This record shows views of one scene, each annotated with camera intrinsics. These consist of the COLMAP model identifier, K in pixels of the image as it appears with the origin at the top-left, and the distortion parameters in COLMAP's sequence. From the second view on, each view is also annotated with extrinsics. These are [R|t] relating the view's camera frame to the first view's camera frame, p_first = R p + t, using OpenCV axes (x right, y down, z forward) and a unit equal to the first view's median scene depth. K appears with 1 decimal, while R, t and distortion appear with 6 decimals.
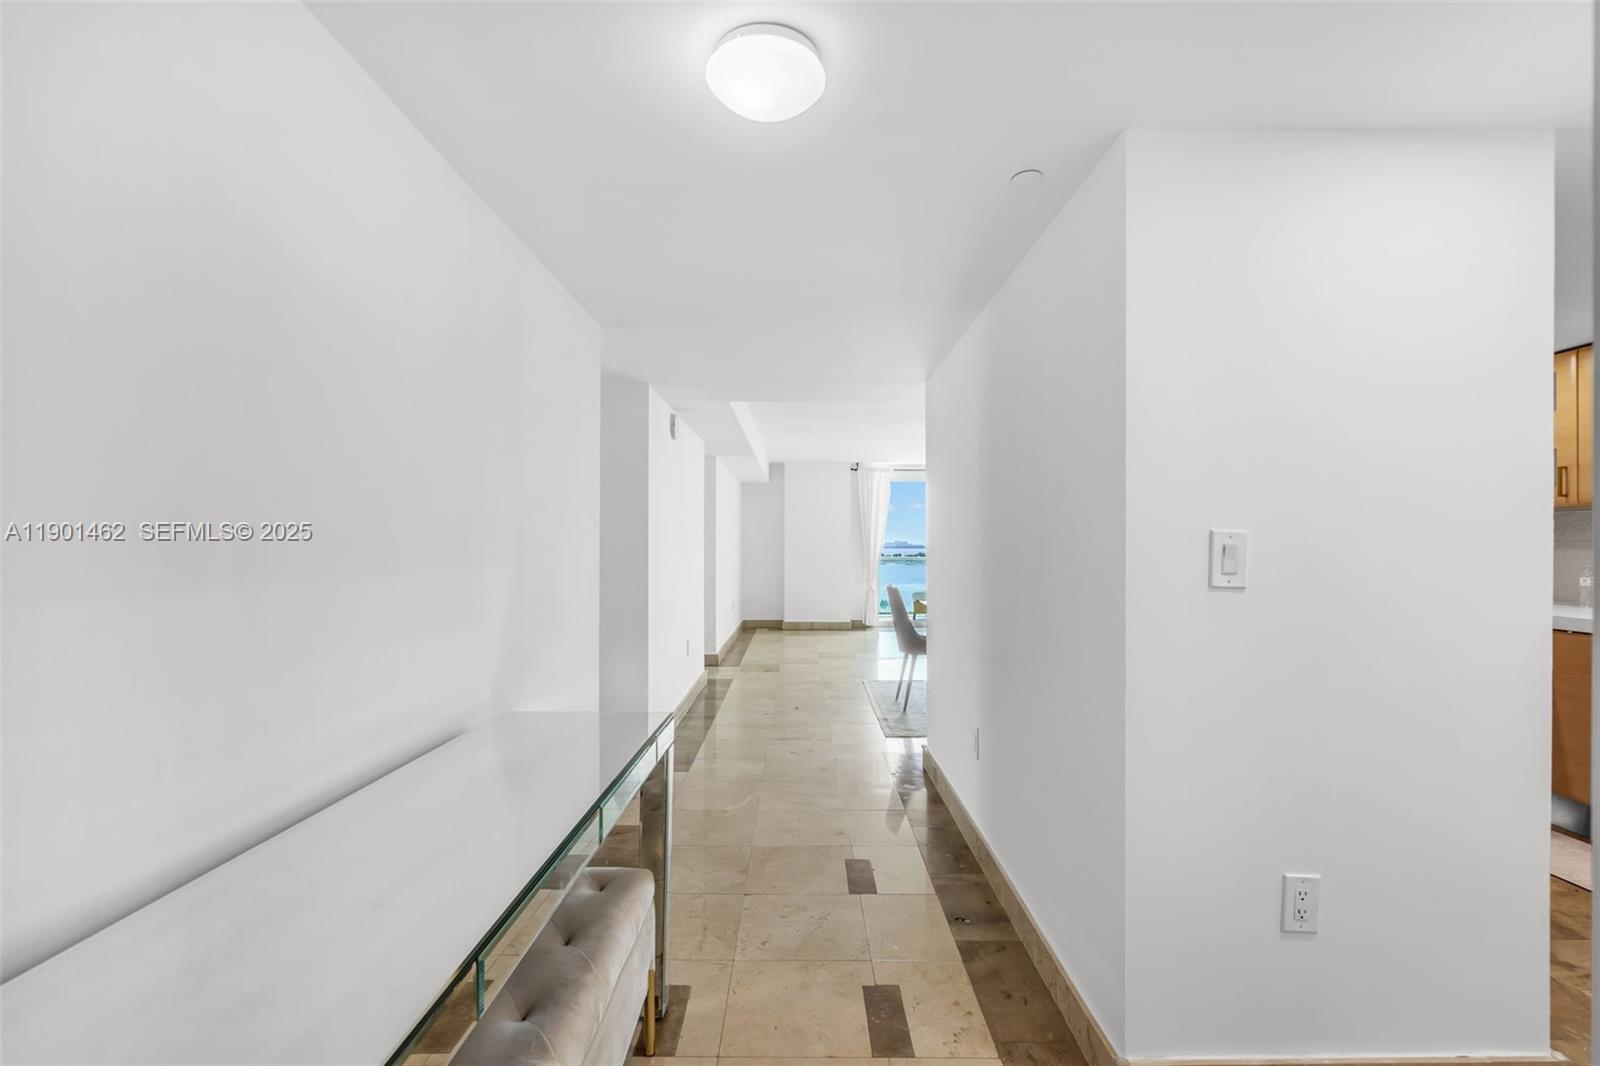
lens RADIAL K [[733.2, 0, 796.3], [0, 733.2, 539.5], [0, 0, 1]] dist [-0.009698, 0.000730]
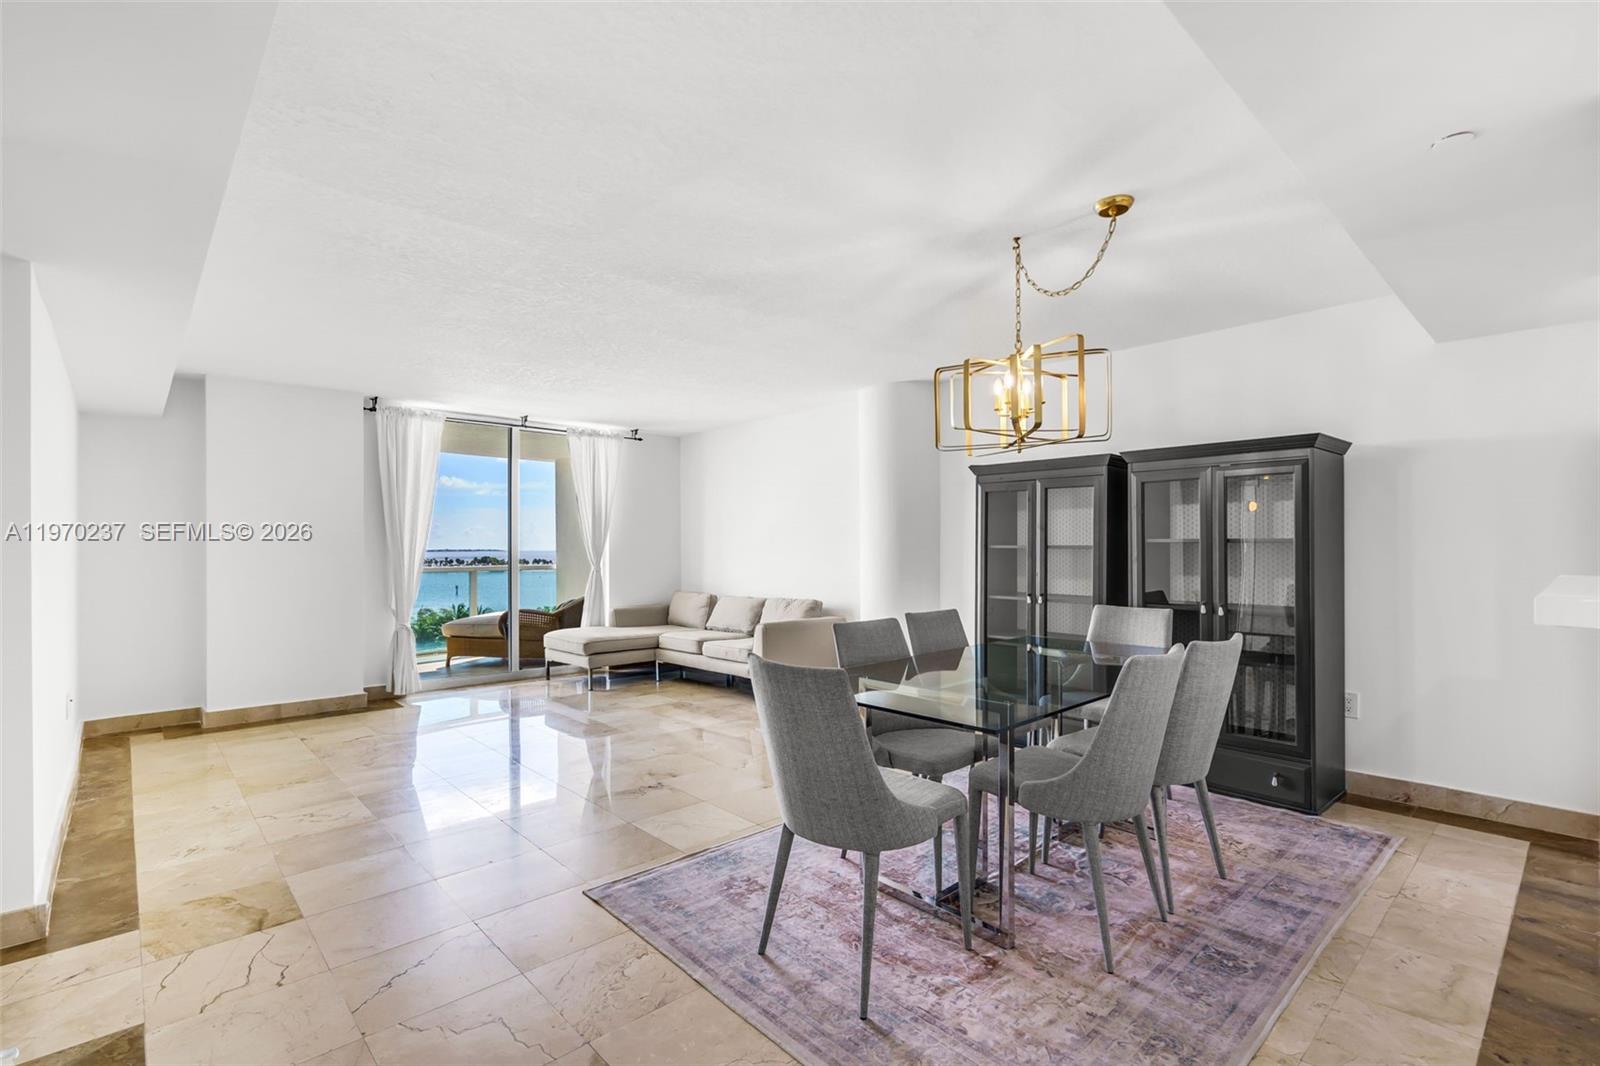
lens RADIAL K [[733.2, 0, 772.7], [0, 733.2, 529.6], [0, 0, 1]] dist [-0.009698, 0.000730]
pose [[0.745304, 0.014683, 0.666563, -0.059317], [-0.001123, 0.999784, -0.020767, 0.004956], [-0.666724, 0.014729, 0.745159, 0.410436]]
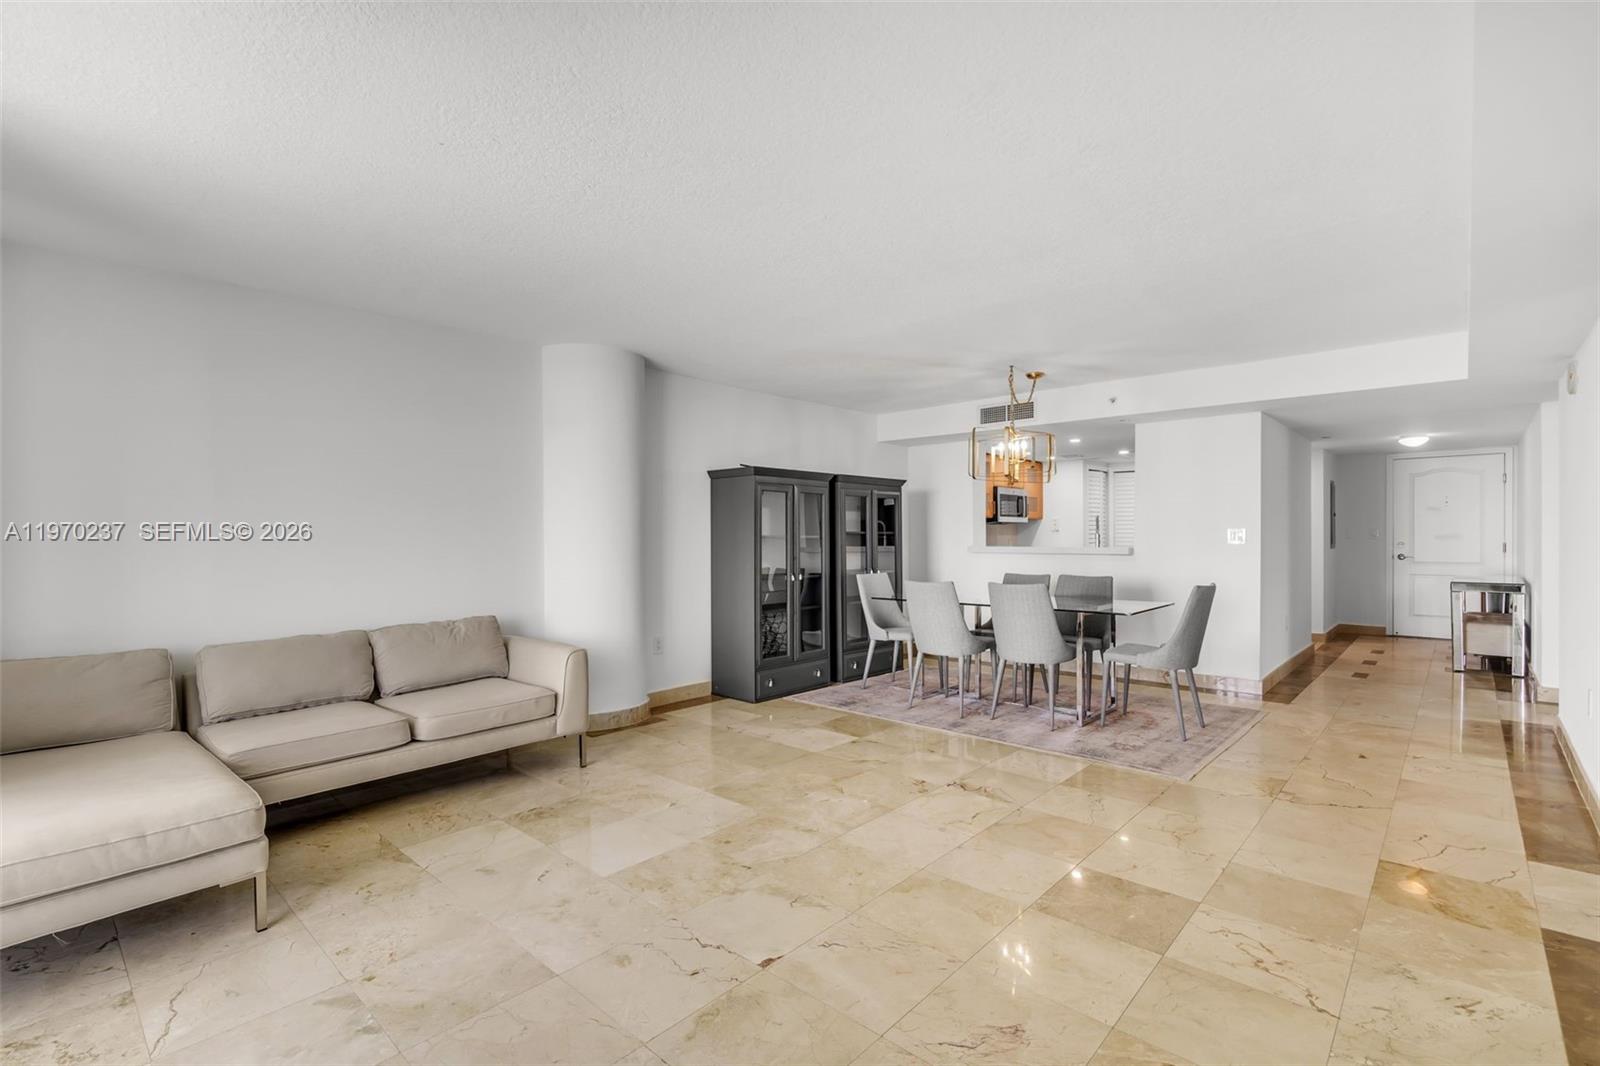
lens RADIAL K [[733.2, 0, 788.6], [0, 733.2, 536.1], [0, 0, 1]] dist [-0.009698, 0.000730]
pose [[-0.736599, 0.004274, 0.676316, -0.038348], [0.002902, 0.999991, -0.003160, 0.006767], [-0.676323, -0.000365, -0.736605, 0.942200]]
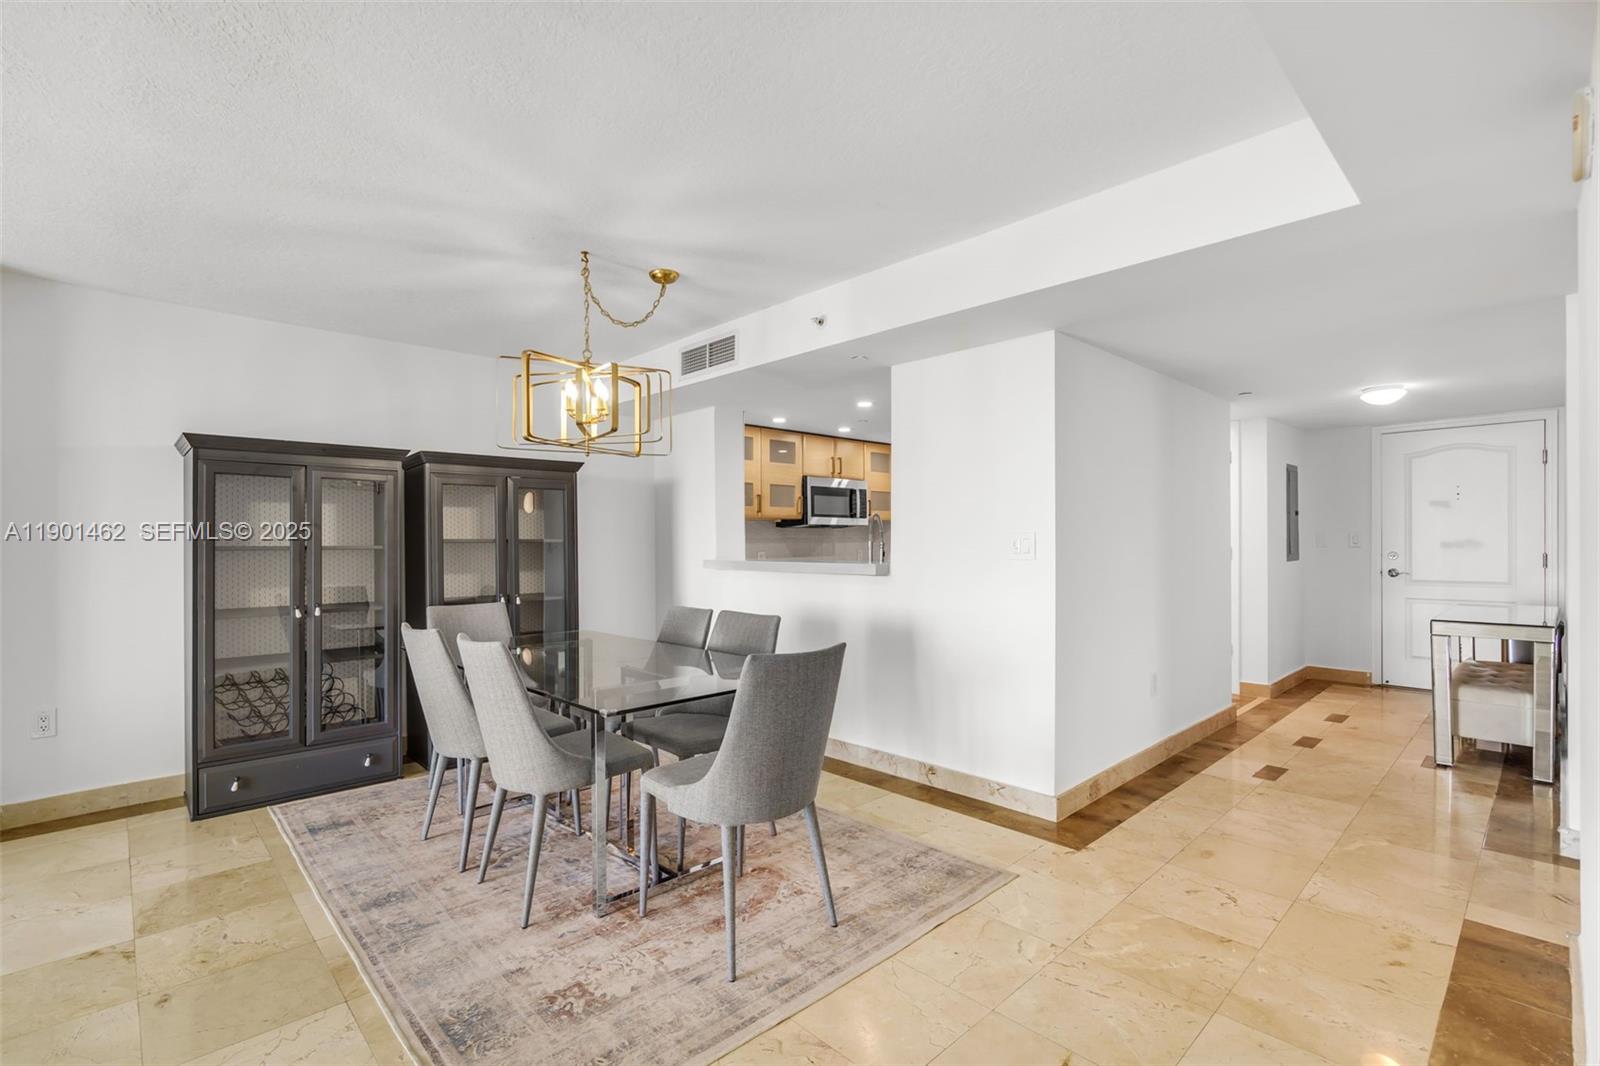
lens RADIAL K [[733.2, 0, 794.2], [0, 733.2, 542.2], [0, 0, 1]] dist [-0.009698, 0.000730]
pose [[-0.693760, 0.004731, 0.720191, -0.071737], [0.004459, 0.999987, -0.002273, 0.004941], [-0.720192, 0.001634, -0.693772, 0.656155]]
